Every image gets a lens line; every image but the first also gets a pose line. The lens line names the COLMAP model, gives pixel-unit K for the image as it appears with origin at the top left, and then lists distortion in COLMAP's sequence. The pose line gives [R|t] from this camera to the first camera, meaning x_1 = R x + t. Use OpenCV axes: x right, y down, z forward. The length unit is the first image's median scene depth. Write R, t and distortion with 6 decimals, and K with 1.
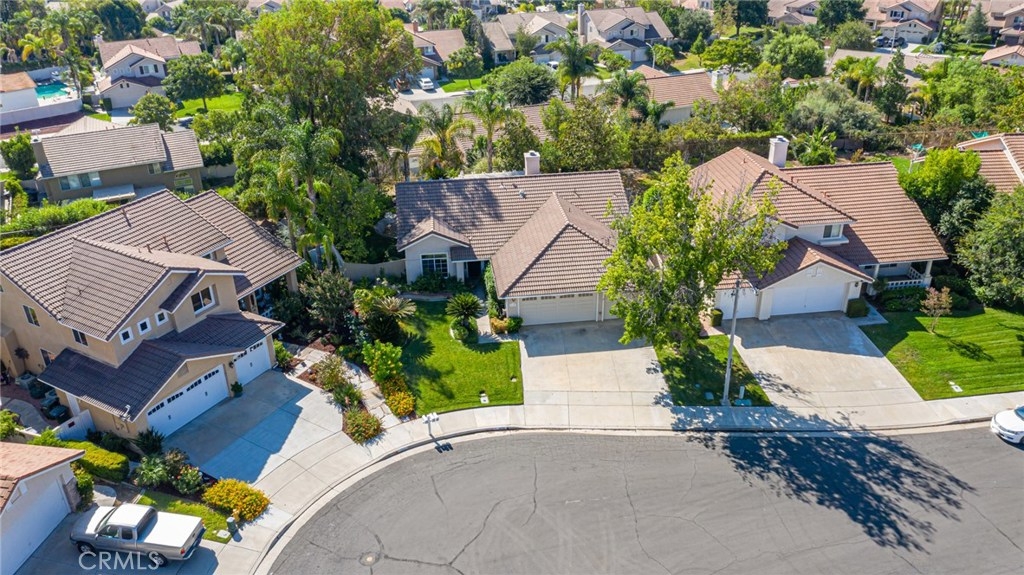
lens RADIAL K [[803.5, 0, 512.0], [0, 803.5, 287.5], [0, 0, 1]] dist [-0.009379, -0.001269]
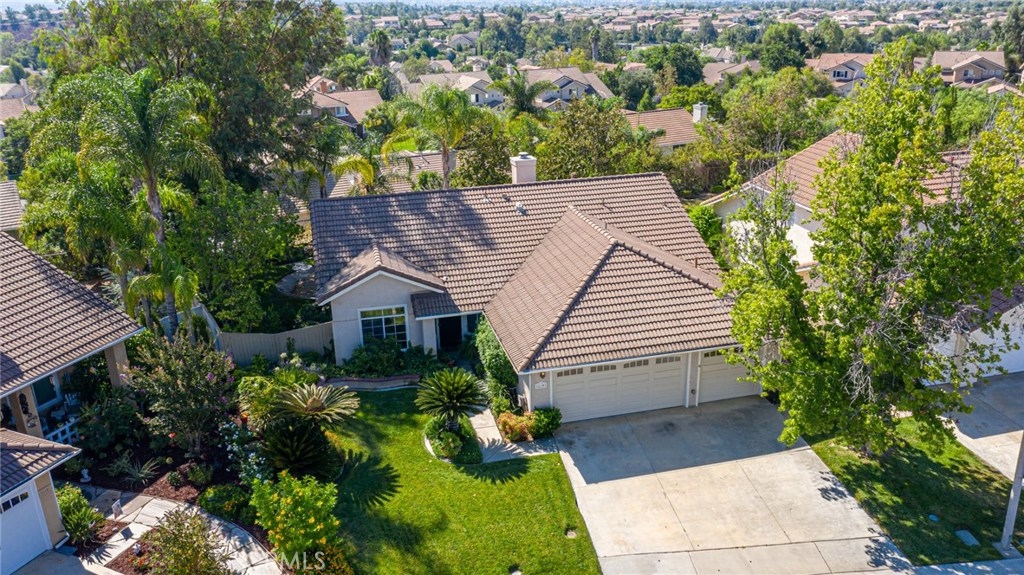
lens RADIAL K [[803.5, 0, 512.0], [0, 803.5, 287.5], [0, 0, 1]] dist [-0.009379, -0.001269]
pose [[0.992636, -0.045152, 0.112404, -0.075508], [0.059588, 0.989907, -0.128582, 0.024769], [-0.105464, 0.134334, 0.985308, 0.462755]]
